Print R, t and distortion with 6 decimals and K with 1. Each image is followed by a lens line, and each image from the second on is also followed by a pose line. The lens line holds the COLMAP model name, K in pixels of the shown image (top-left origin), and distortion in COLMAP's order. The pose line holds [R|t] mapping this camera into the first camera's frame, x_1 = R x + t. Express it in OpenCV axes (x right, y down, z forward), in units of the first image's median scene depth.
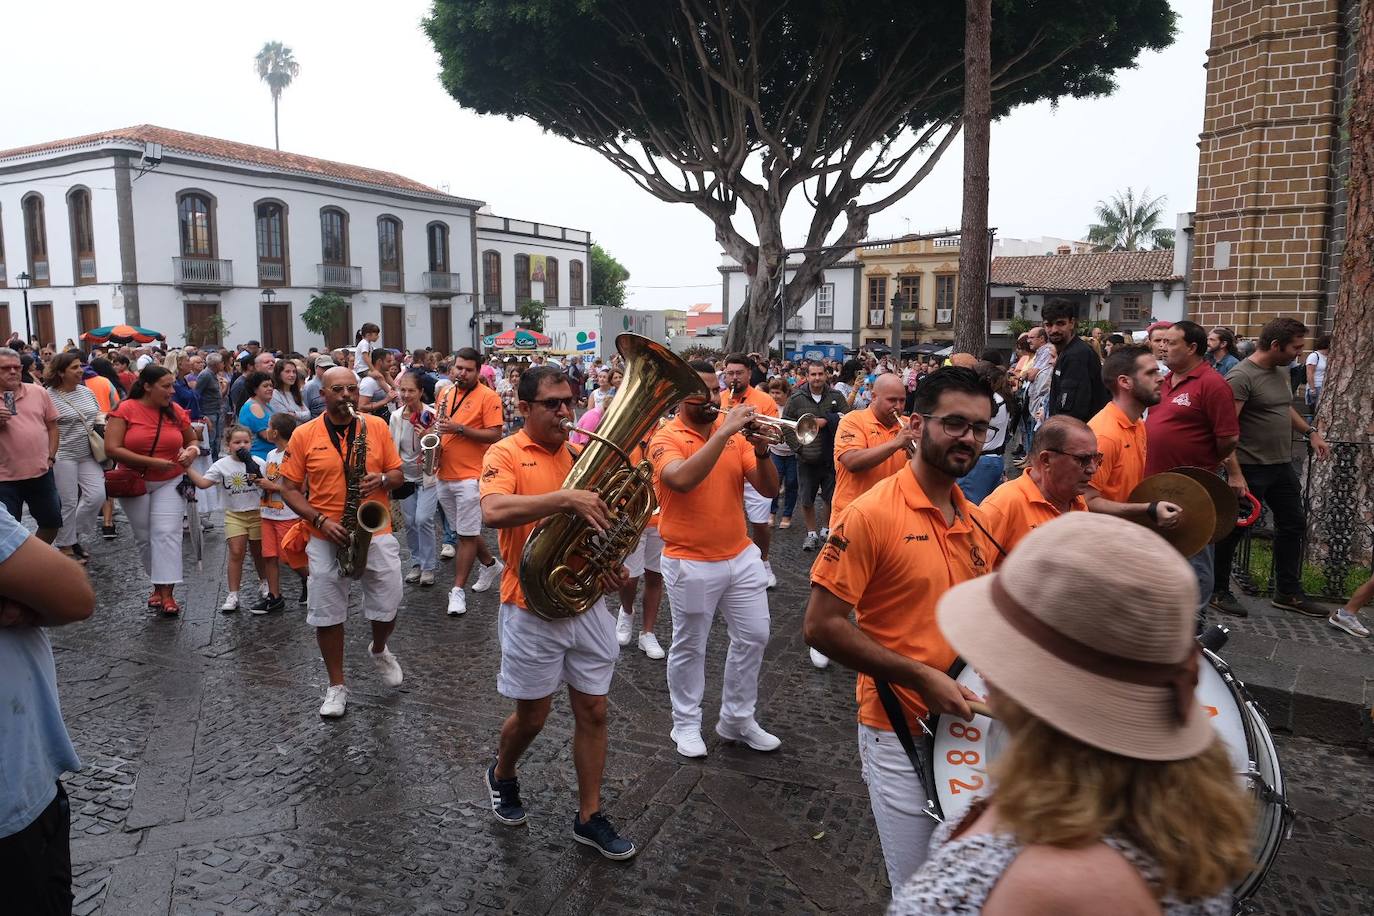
lens RADIAL K [[952.3, 0, 681.4], [0, 952.3, 449.5], [0, 0, 1]] dist [-0.011294, 0.009926]
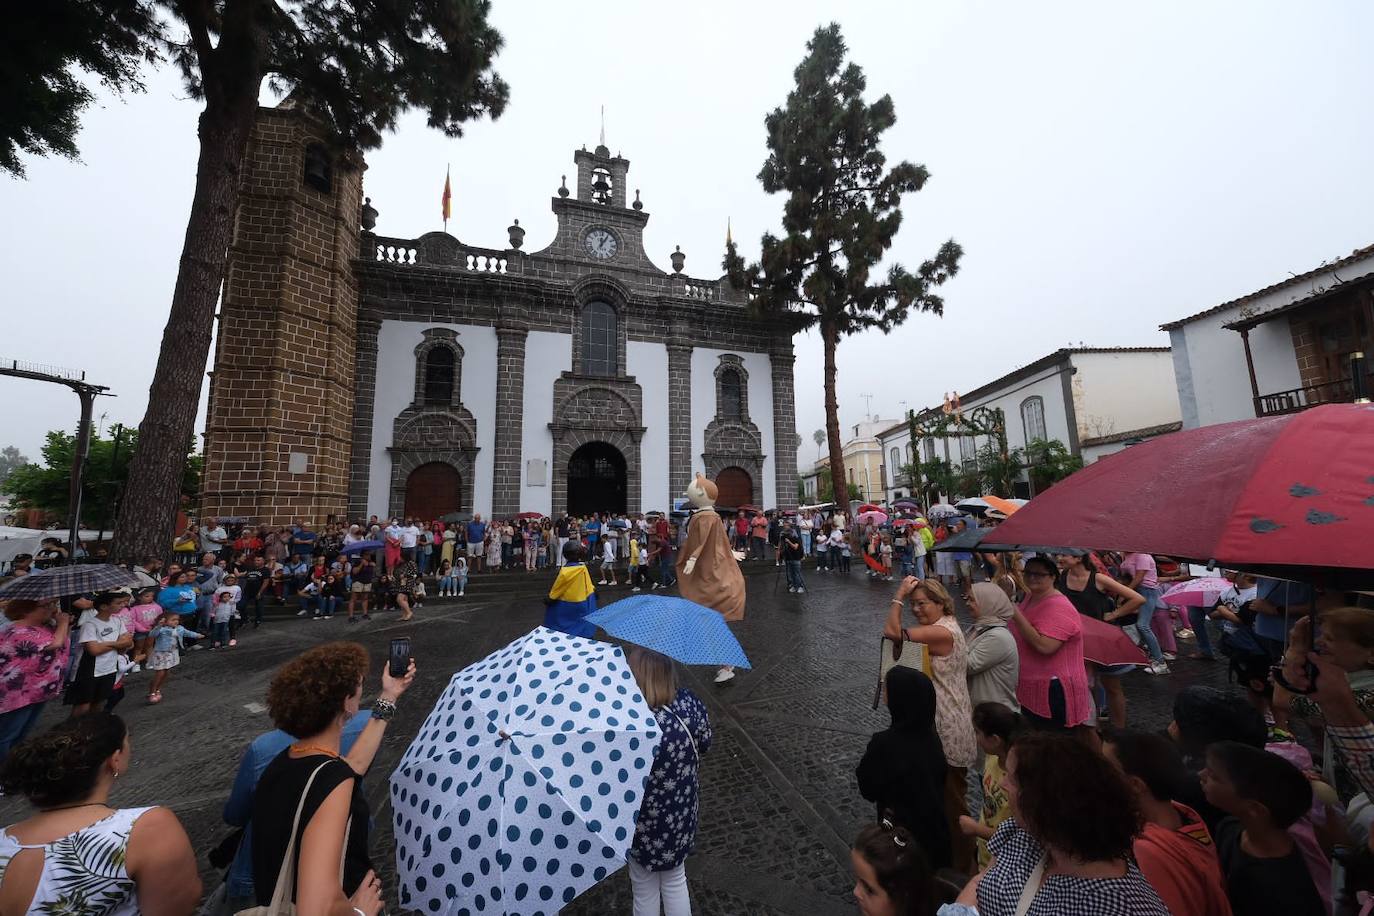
lens RADIAL K [[465.6, 0, 691.2], [0, 465.6, 460.6], [0, 0, 1]] dist [-0.013329, 0.006618]
pose [[-0.621511, 0.103230, 0.776574, -0.273289], [0.119493, 0.992173, -0.036257, -0.118931], [-0.774239, 0.070262, -0.628982, 0.984731]]
